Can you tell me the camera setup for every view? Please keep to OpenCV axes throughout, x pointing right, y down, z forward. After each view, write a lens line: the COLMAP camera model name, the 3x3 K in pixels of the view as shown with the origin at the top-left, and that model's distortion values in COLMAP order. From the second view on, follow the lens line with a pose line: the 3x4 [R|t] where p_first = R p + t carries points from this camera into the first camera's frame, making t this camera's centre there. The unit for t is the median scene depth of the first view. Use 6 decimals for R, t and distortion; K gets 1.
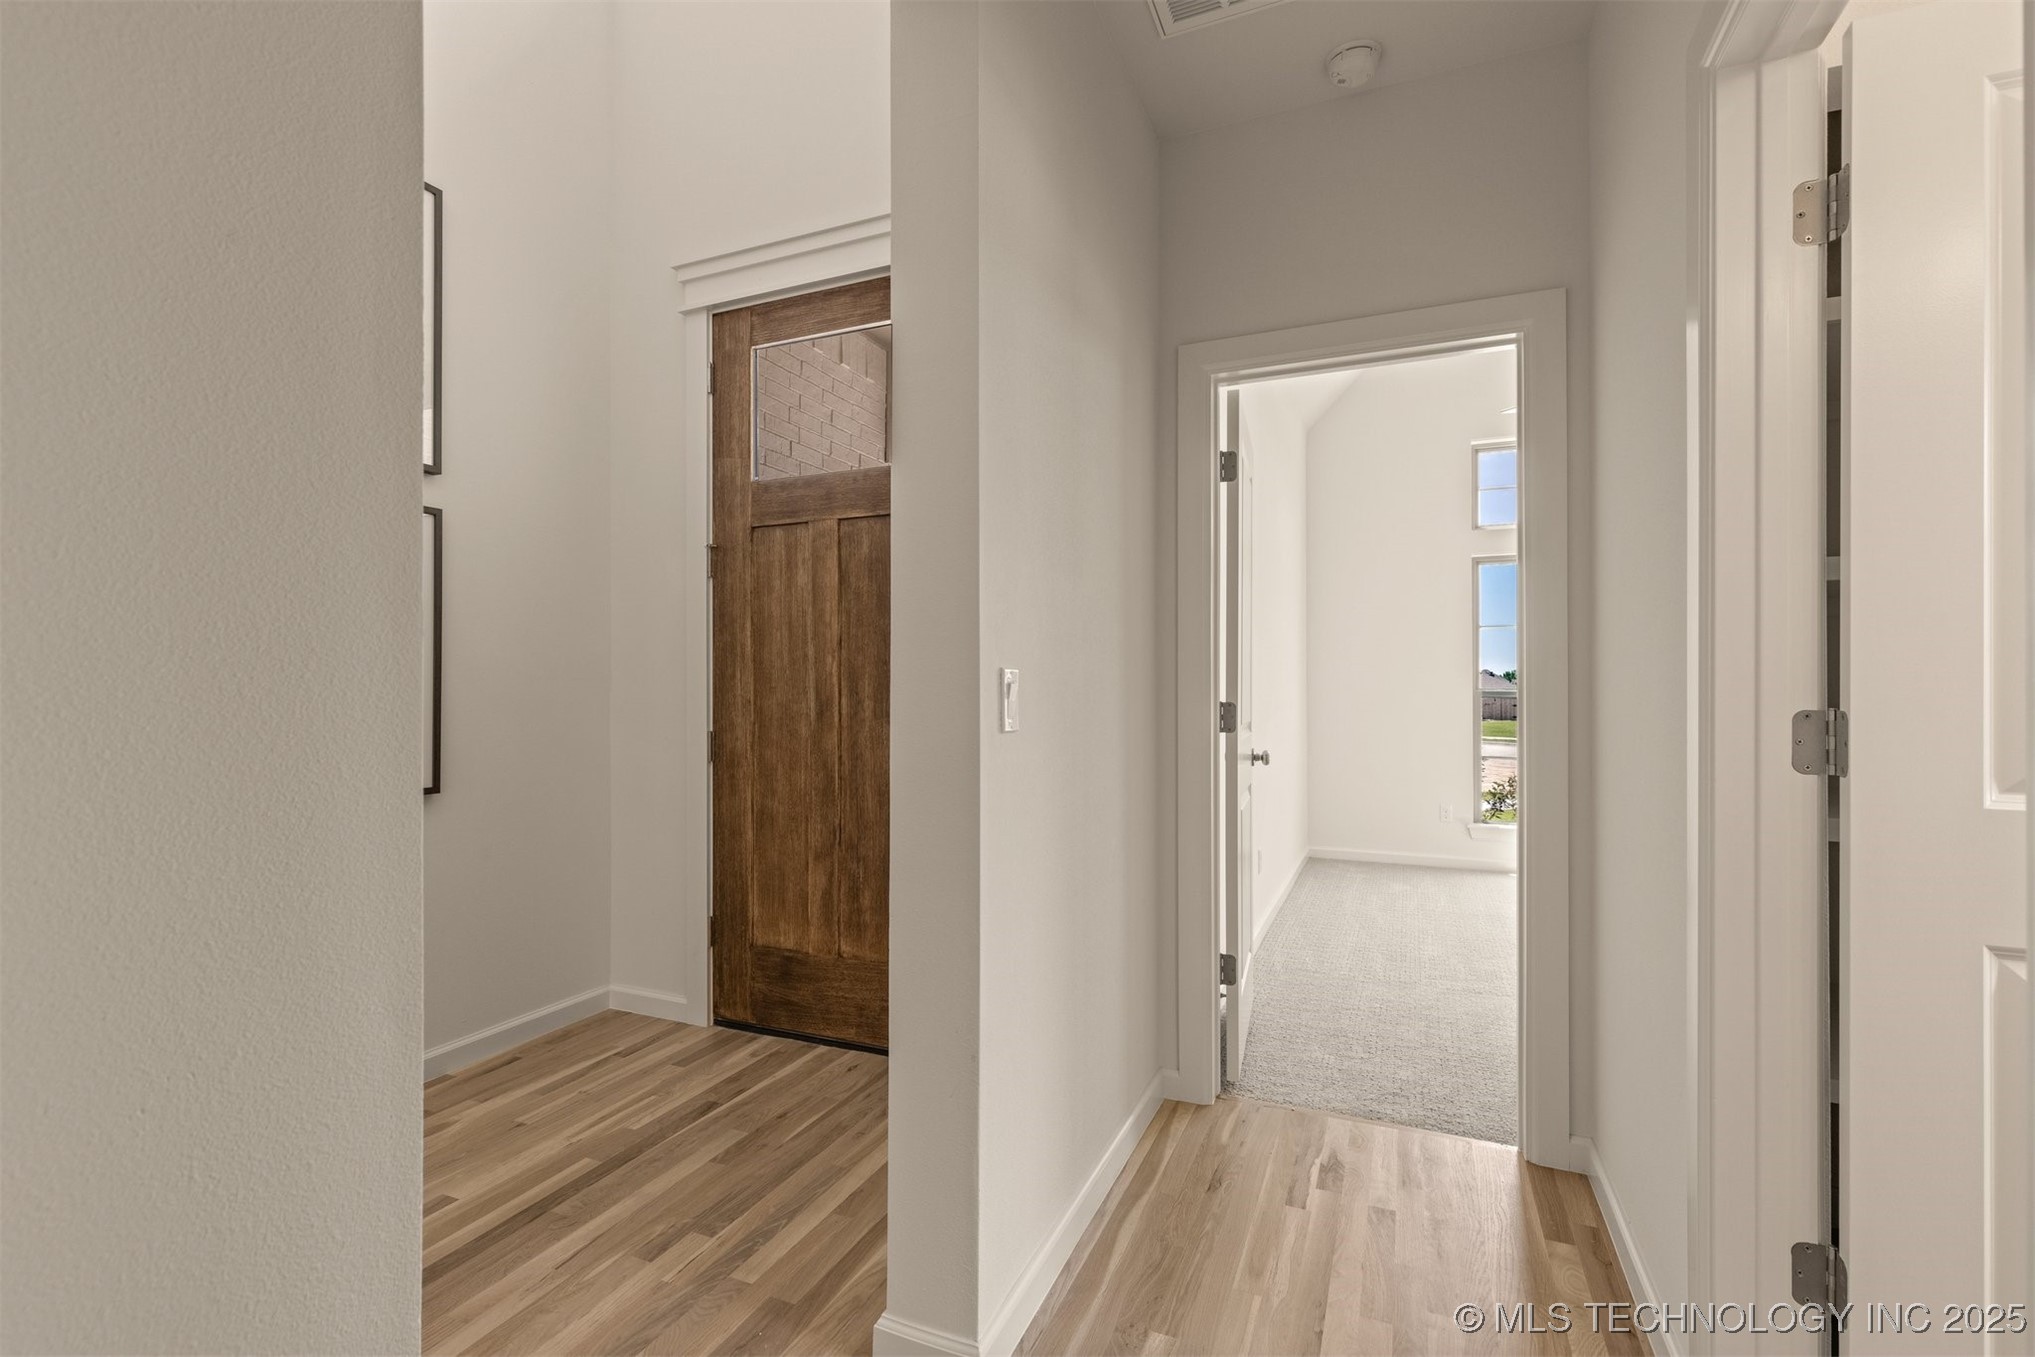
lens RADIAL K [[917.4, 0, 1010.3], [0, 917.4, 681.6], [0, 0, 1]] dist [0.007336, -0.002410]
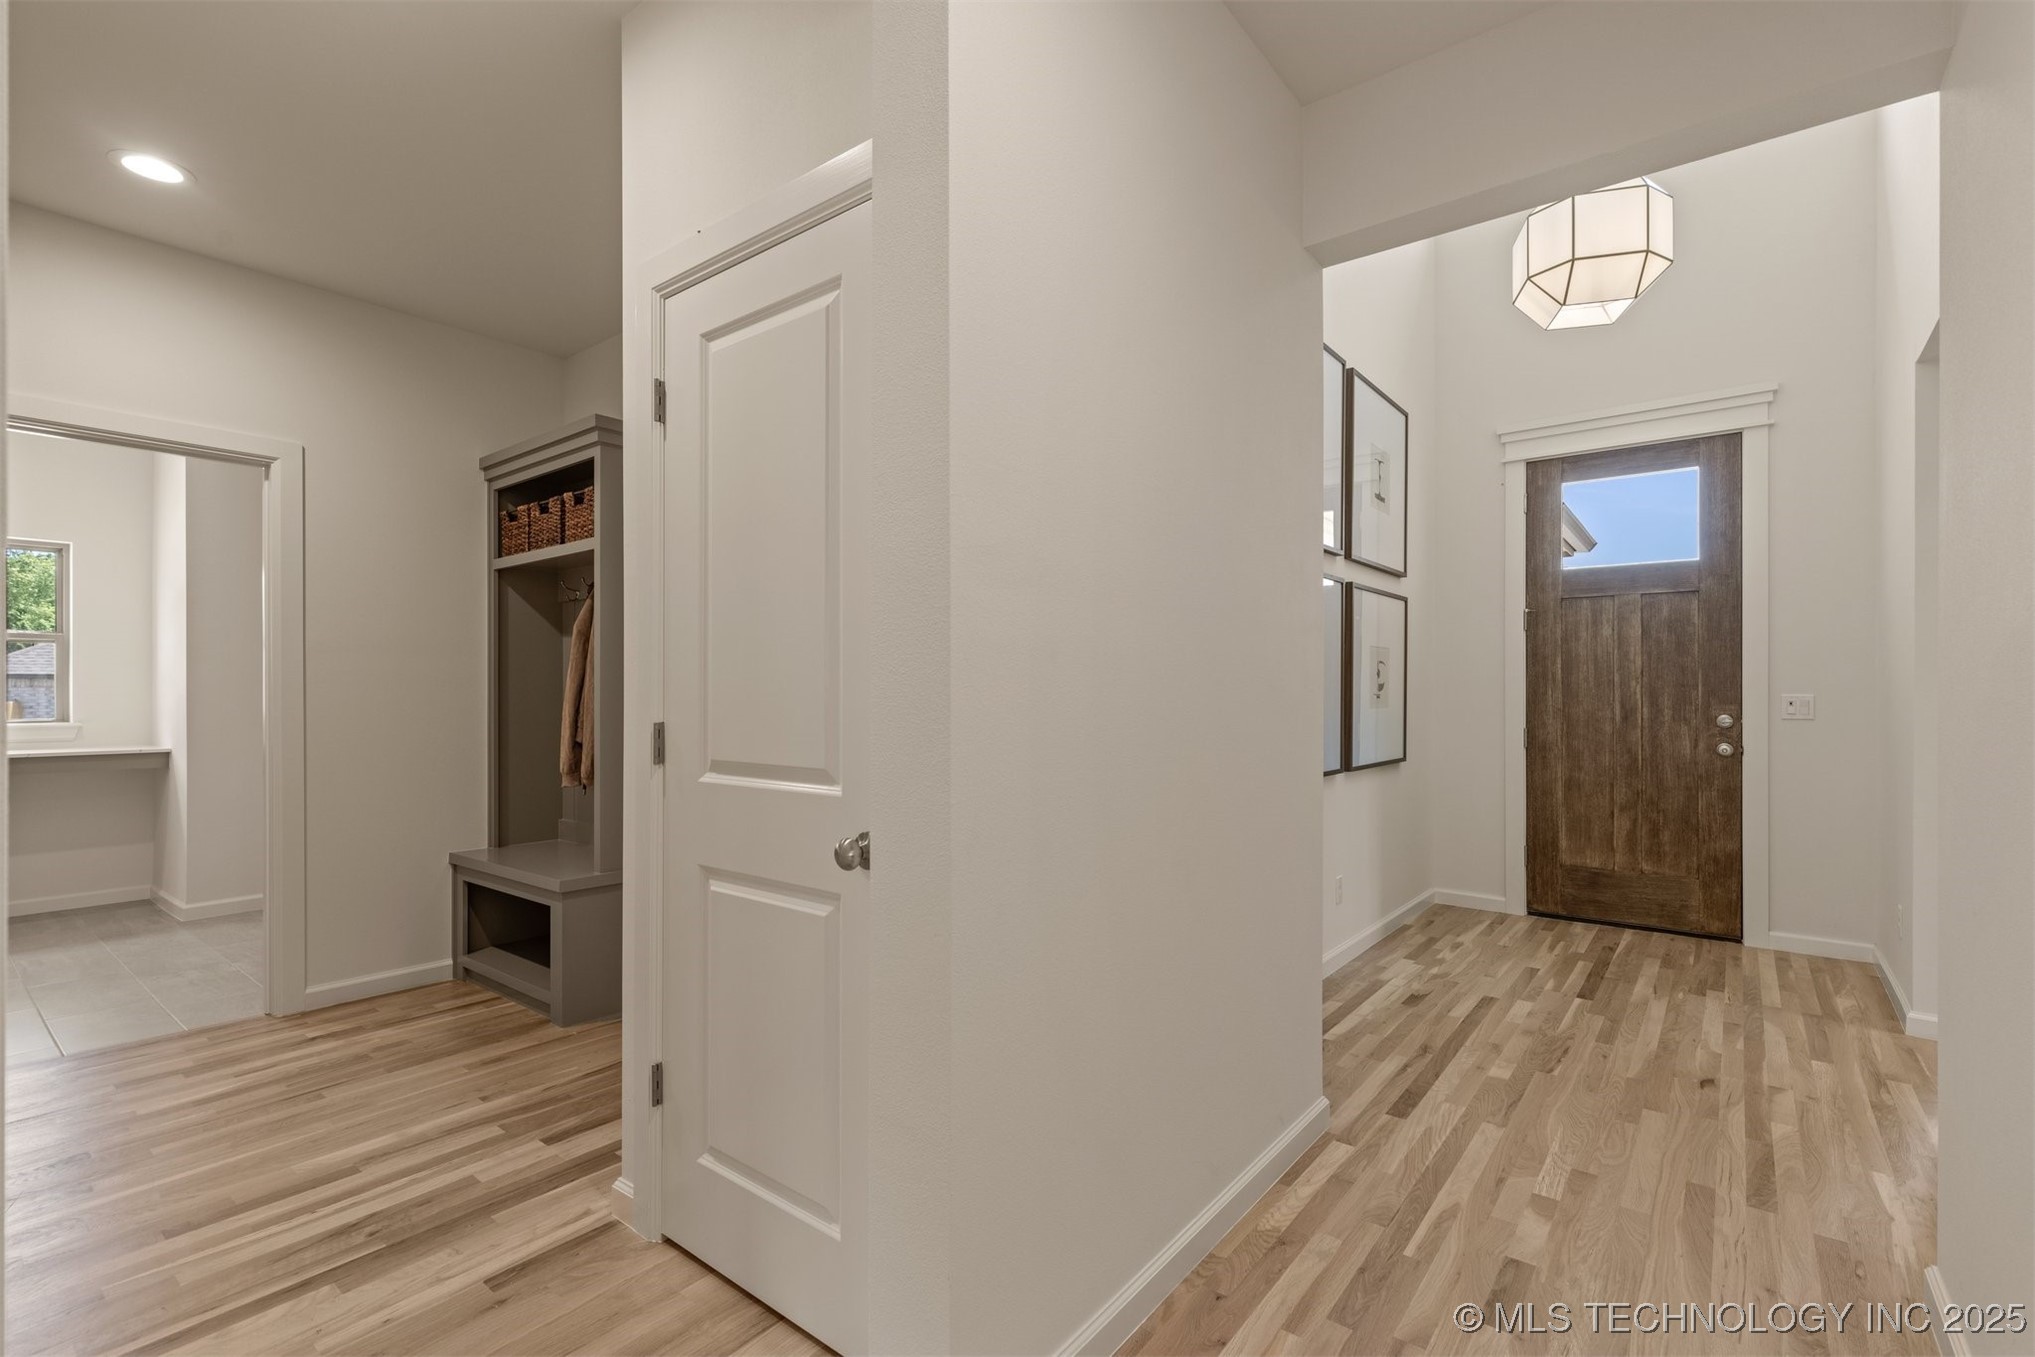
lens RADIAL K [[917.4, 0, 1017.0], [0, 917.4, 688.0], [0, 0, 1]] dist [0.007336, -0.002410]
pose [[0.968320, 0.005133, -0.249660, -0.814055], [-0.005954, 0.999979, -0.002532, -0.005762], [0.249641, 0.003939, 0.968330, -0.775127]]
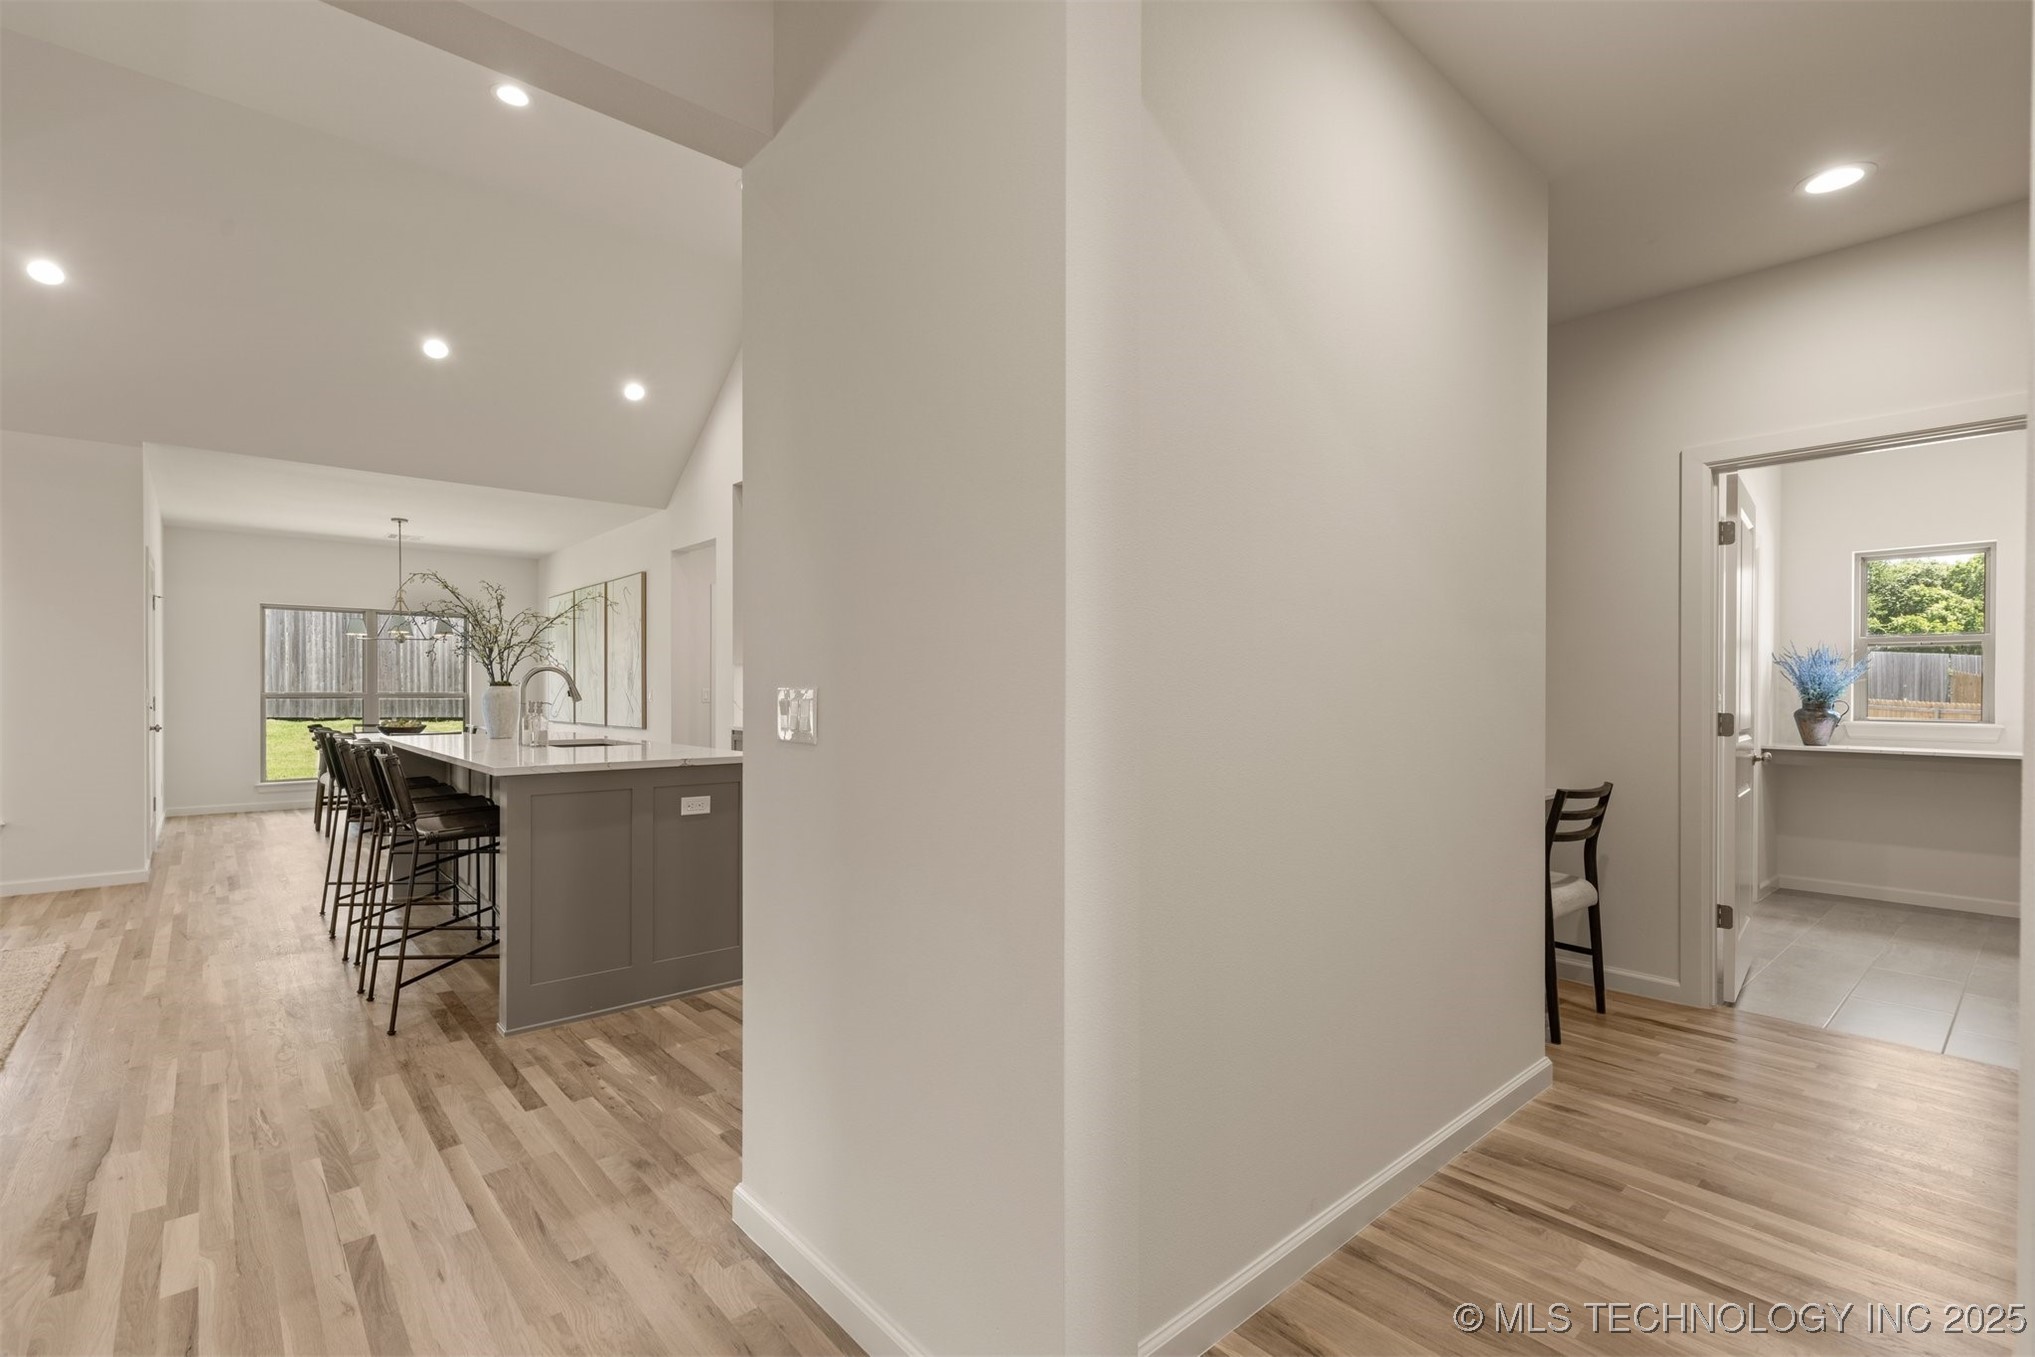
lens RADIAL K [[917.4, 0, 1014.9], [0, 917.4, 687.3], [0, 0, 1]] dist [0.007336, -0.002410]
pose [[-0.421586, -0.000621, -0.906788, -0.697291], [0.002089, 0.999996, -0.001656, -0.003500], [0.906786, -0.002592, -0.421584, -0.510808]]
